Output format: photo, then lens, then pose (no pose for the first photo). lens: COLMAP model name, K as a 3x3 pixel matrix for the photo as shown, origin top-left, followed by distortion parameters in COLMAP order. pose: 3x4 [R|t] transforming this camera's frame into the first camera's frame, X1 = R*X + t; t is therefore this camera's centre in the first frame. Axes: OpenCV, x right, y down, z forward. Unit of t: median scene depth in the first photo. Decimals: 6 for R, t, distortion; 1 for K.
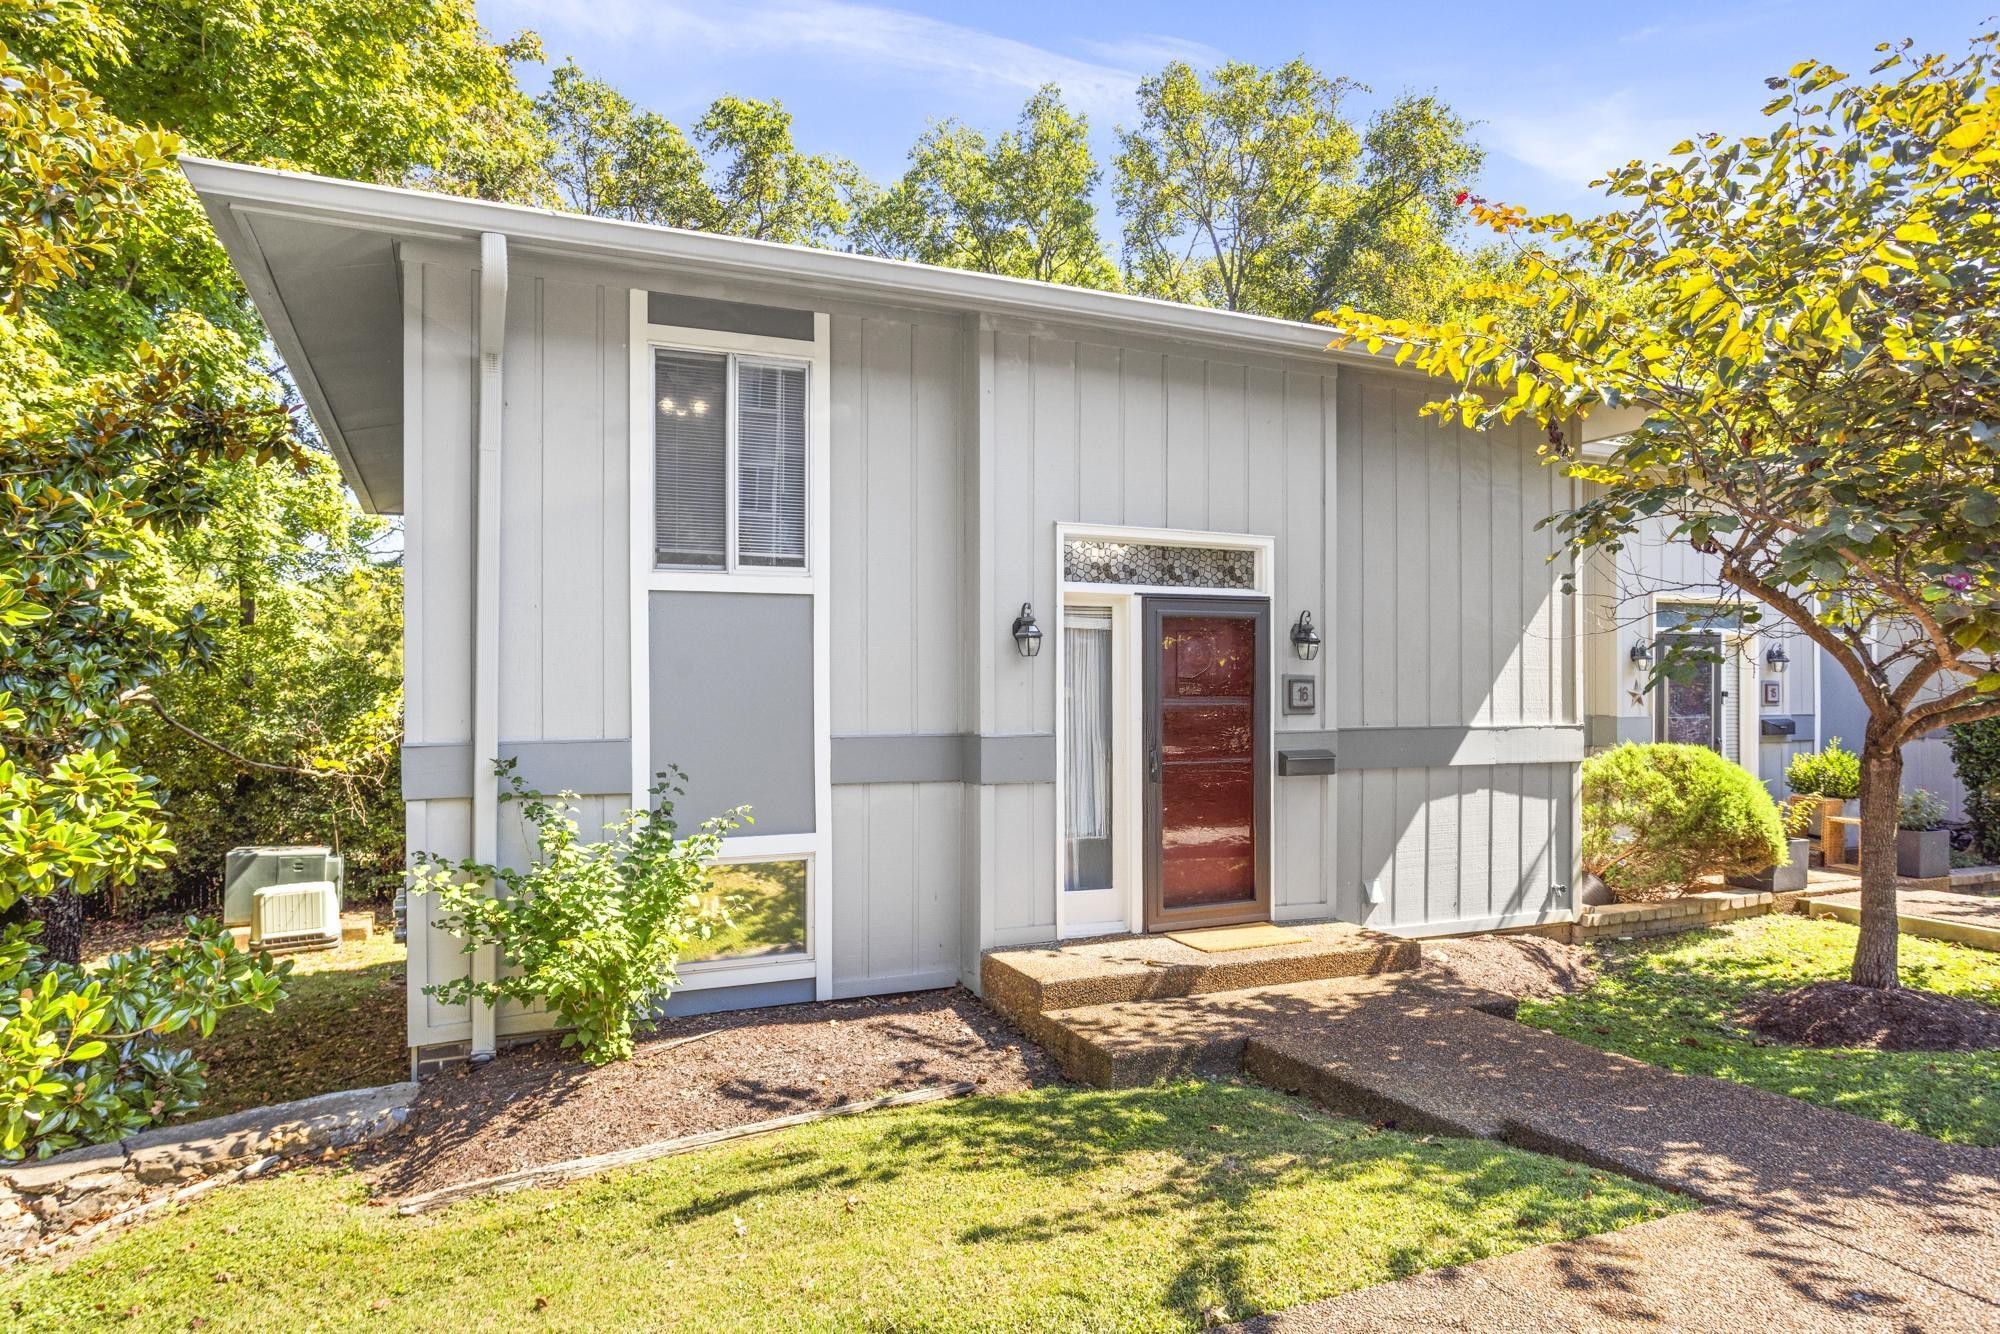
lens RADIAL K [[974.4, 0, 995.9], [0, 974.4, 661.1], [0, 0, 1]] dist [-0.032649, 0.025423]
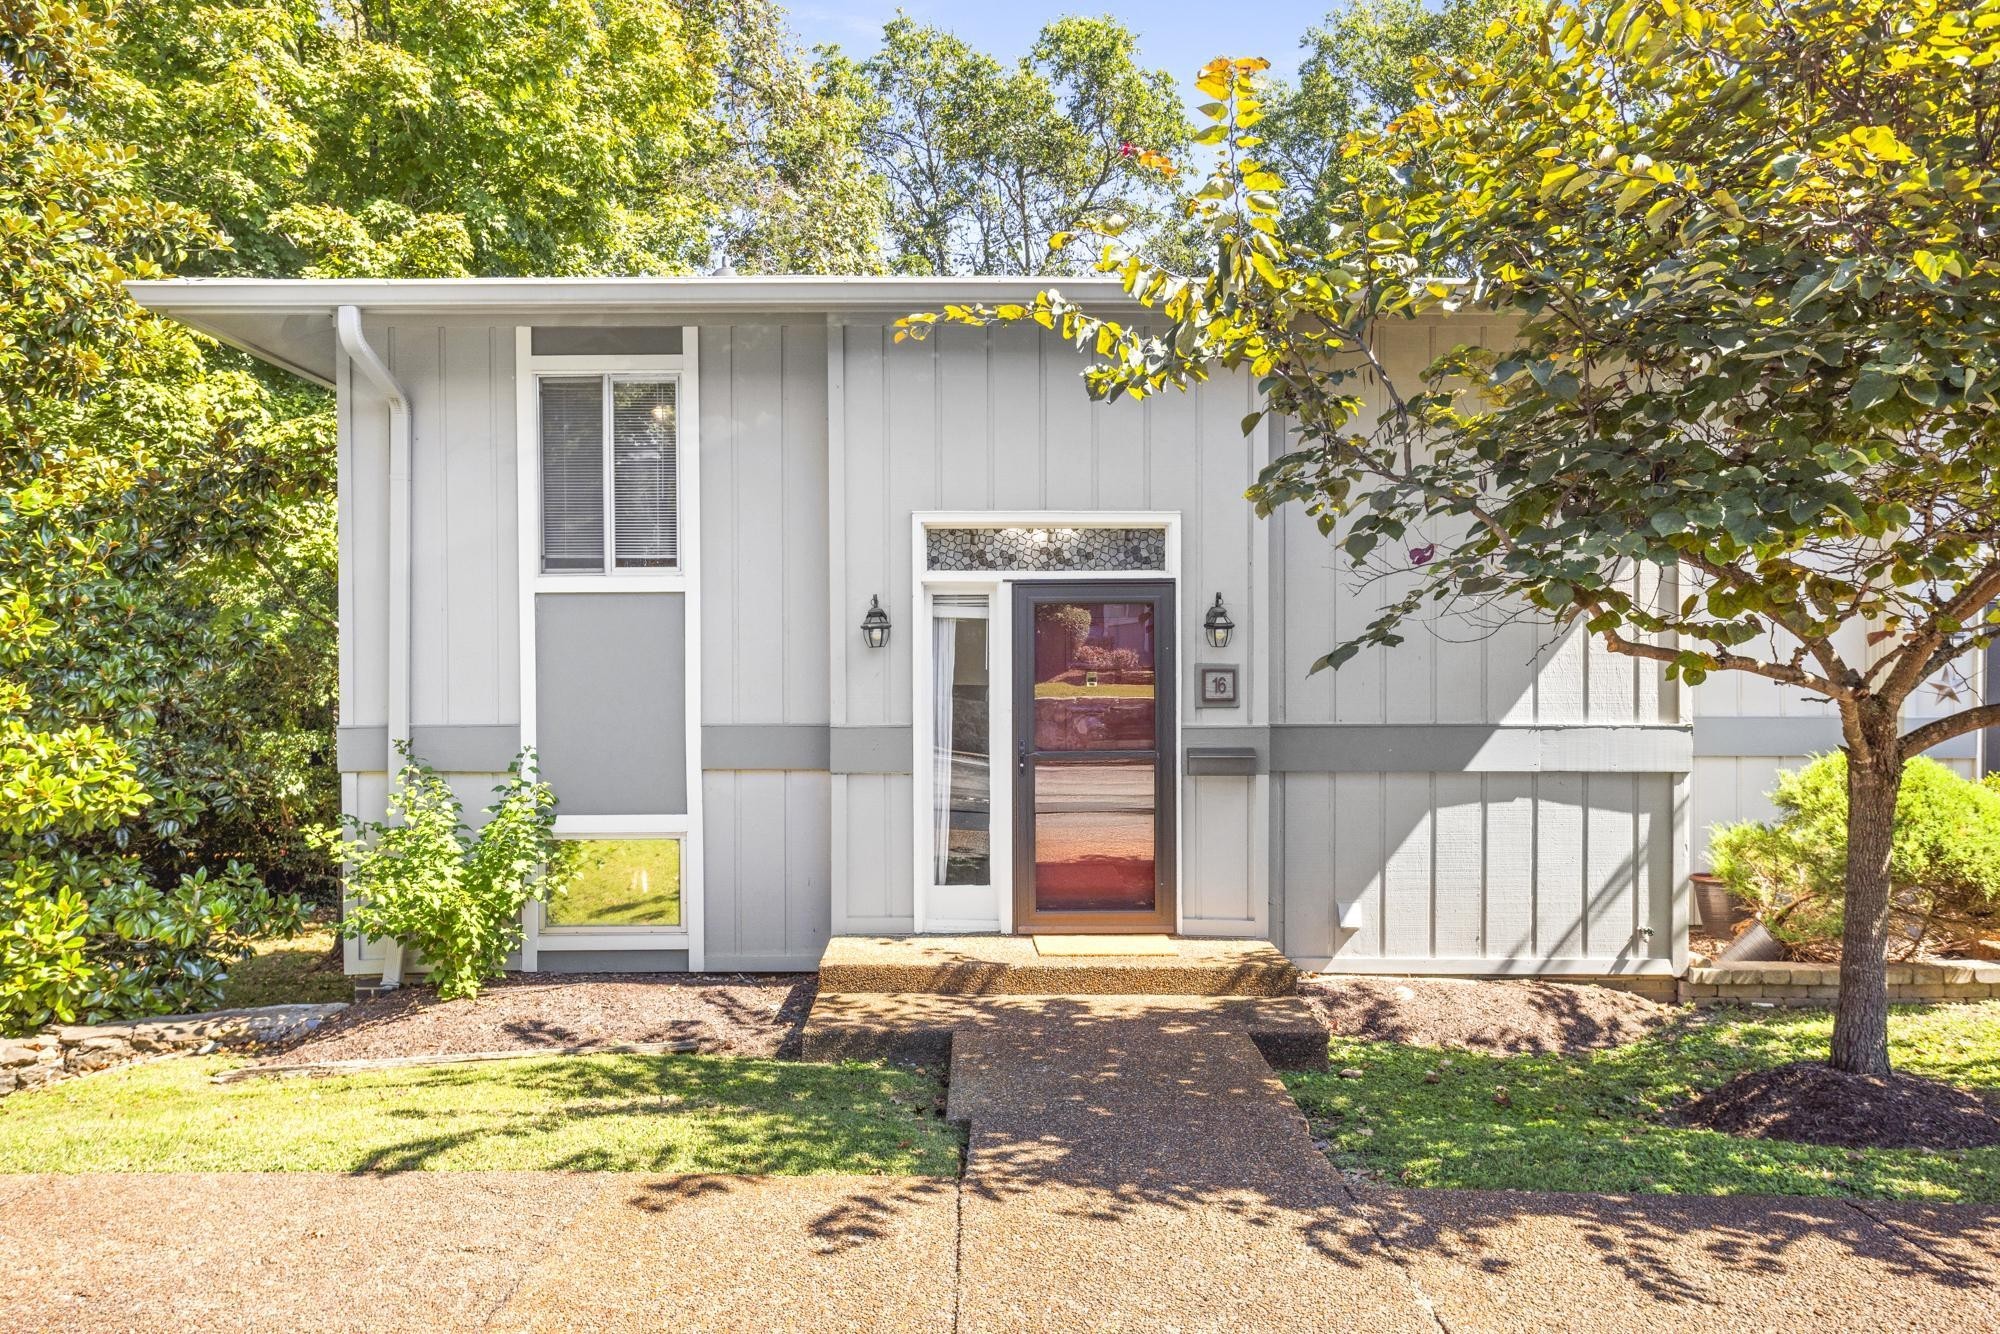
lens RADIAL K [[1120.4, 0, 1000.0], [0, 1120.4, 667.0], [0, 0, 1]] dist [-0.020614, 0.038086]
pose [[0.945042, -0.006222, -0.326888, 0.538811], [0.010657, 0.999874, 0.011776, 0.003287], [0.326774, -0.014612, 0.944990, -0.050882]]
